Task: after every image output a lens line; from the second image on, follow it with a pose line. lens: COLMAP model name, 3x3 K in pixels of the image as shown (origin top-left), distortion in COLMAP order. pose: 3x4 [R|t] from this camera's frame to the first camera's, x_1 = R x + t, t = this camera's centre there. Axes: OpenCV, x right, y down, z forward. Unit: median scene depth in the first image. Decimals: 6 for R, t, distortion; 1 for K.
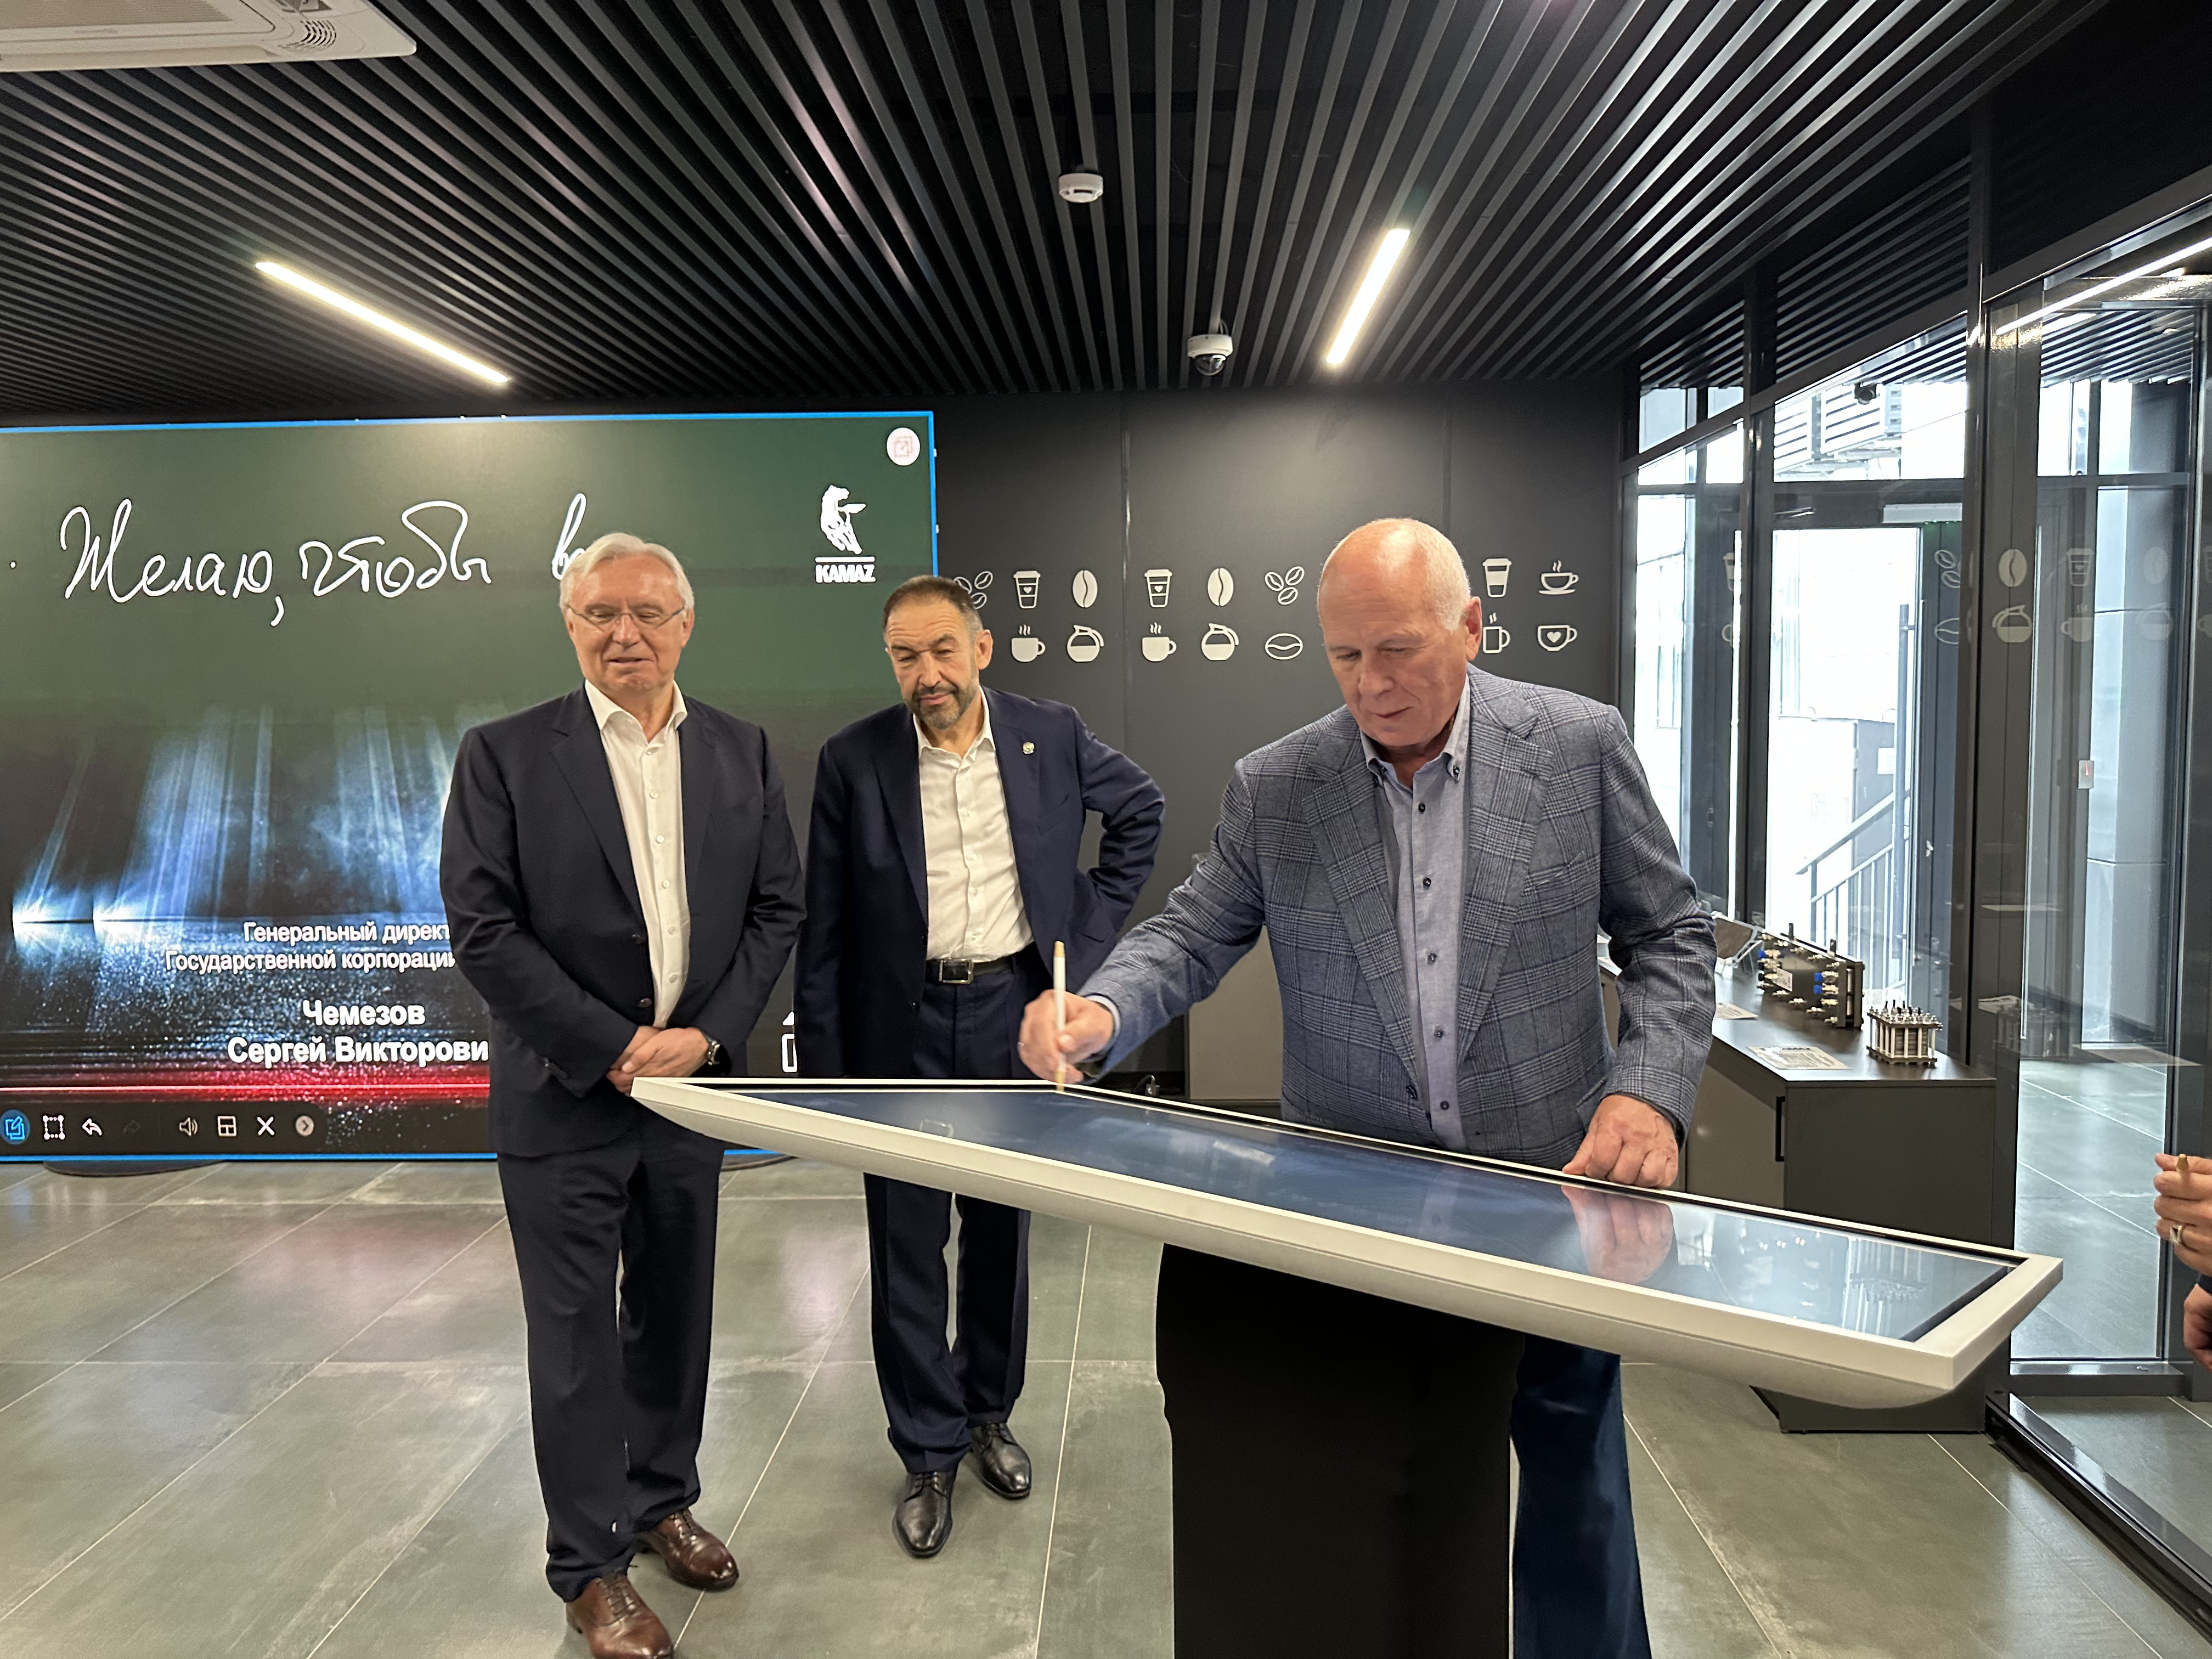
lens RADIAL K [[1568.0, 0, 1106.0], [0, 1568.0, 829.5], [0, 0, 1]] dist [-0.054447, -0.003854]
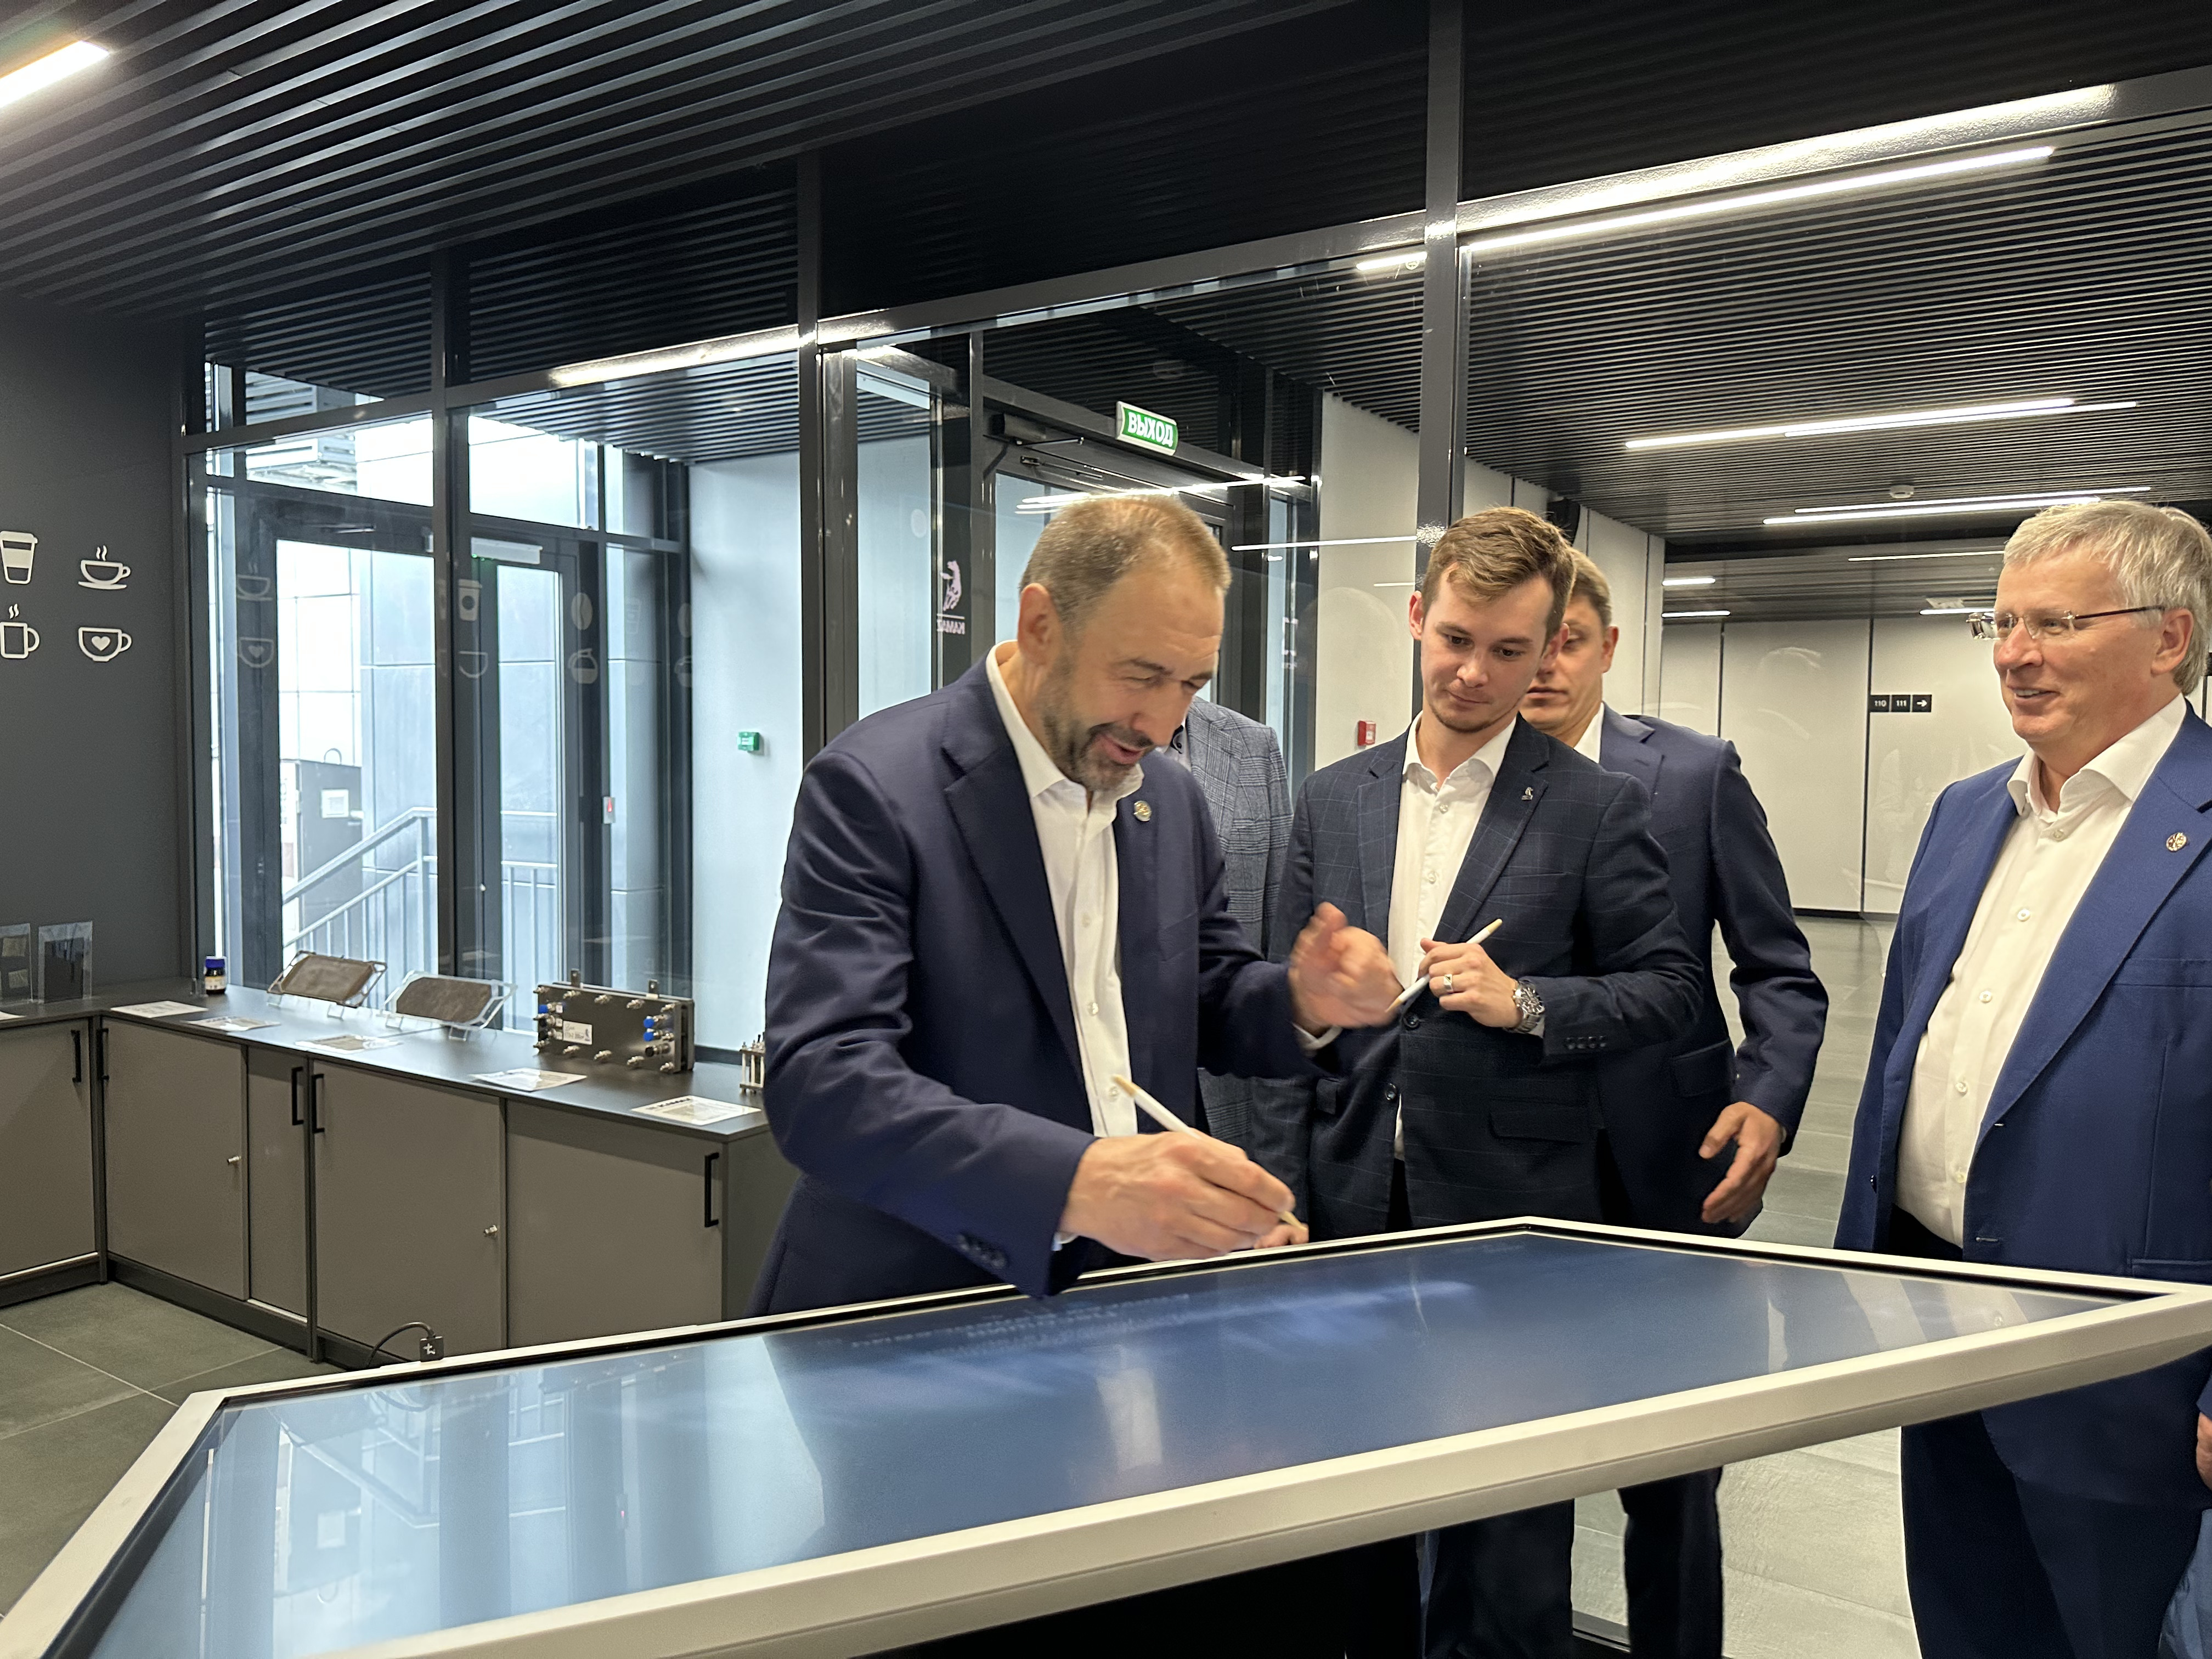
lens RADIAL K [[1559.2, 0, 1106.0], [0, 1559.2, 829.5], [0, 0, 1]] dist [-0.007023, -0.002388]
pose [[0.507729, -0.015196, 0.861383, -0.126089], [0.041367, 0.999121, -0.006758, -0.004850], [-0.860523, 0.039064, 0.507912, 0.180272]]
